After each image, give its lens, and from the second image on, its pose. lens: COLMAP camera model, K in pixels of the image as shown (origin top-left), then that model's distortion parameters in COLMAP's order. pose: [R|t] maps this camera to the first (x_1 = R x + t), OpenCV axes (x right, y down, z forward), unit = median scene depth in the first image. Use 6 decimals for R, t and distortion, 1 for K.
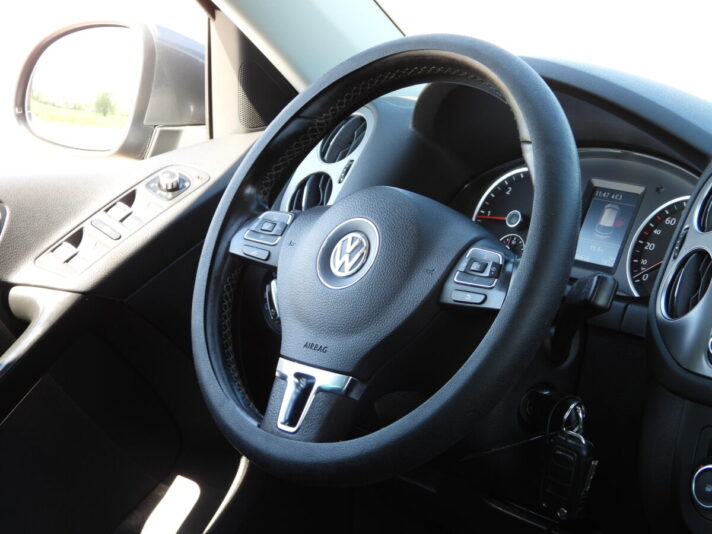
lens RADIAL K [[1698.9, 0, 353.0], [0, 1698.9, 270.8], [0, 0, 1]] dist [-0.122806, 0.000000]
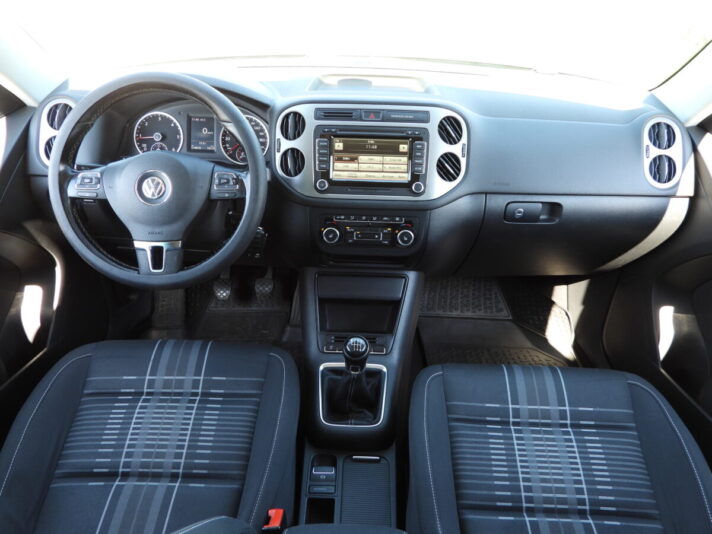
lens RADIAL K [[511.1, 0, 356.0], [0, 511.1, 265.5], [0, 0, 1]] dist [-0.010863, 0.006707]
pose [[0.683847, -0.405152, 0.606799, -0.249226], [0.138038, 0.888480, 0.437662, -0.163392], [-0.716449, -0.215533, 0.663511, 0.331075]]
